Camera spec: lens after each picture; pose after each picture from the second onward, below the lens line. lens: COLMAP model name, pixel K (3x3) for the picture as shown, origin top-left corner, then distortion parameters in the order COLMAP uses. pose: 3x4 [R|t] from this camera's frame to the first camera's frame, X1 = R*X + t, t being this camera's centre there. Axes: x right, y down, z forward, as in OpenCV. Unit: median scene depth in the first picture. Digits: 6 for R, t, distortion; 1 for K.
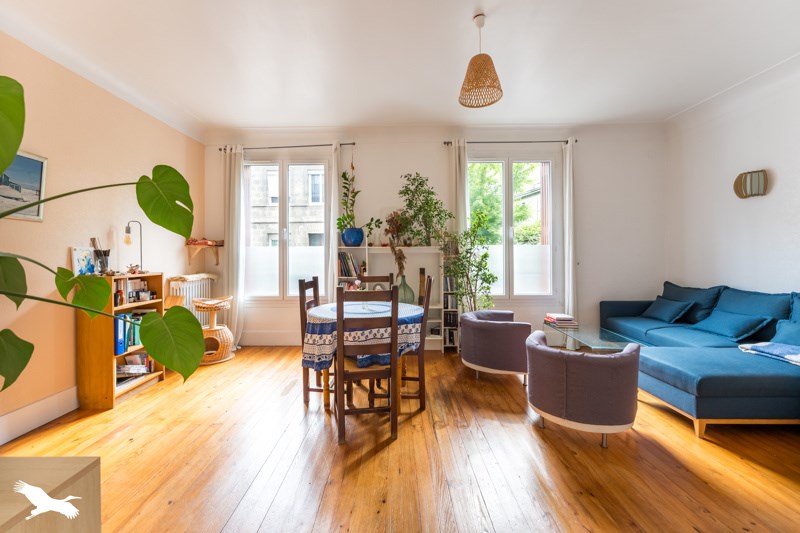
lens RADIAL K [[322.5, 0, 395.3], [0, 322.5, 258.9], [0, 0, 1]] dist [-0.003253, -0.000409]
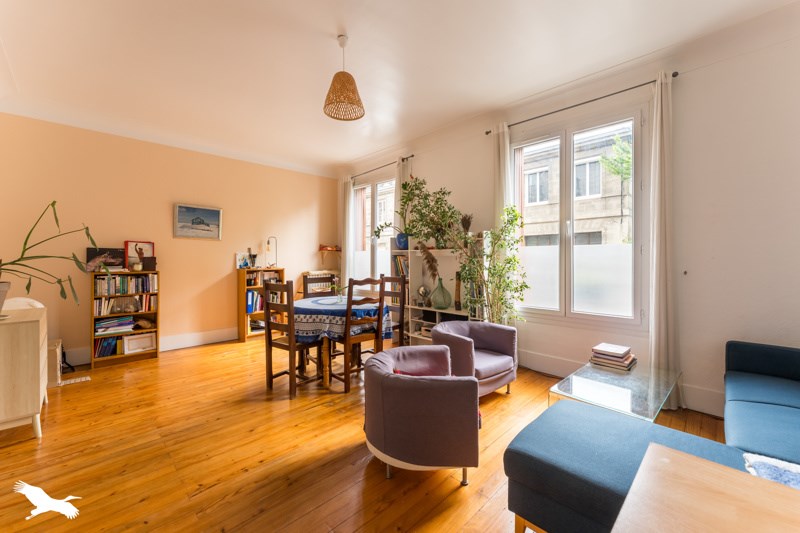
lens RADIAL K [[322.5, 0, 391.9], [0, 322.5, 261.6], [0, 0, 1]] dist [-0.003253, -0.000409]
pose [[0.710931, 0.010696, -0.703181, 0.898420], [-0.012073, 0.999923, 0.003004, -0.002510], [0.703159, 0.006354, 0.711005, 0.269889]]
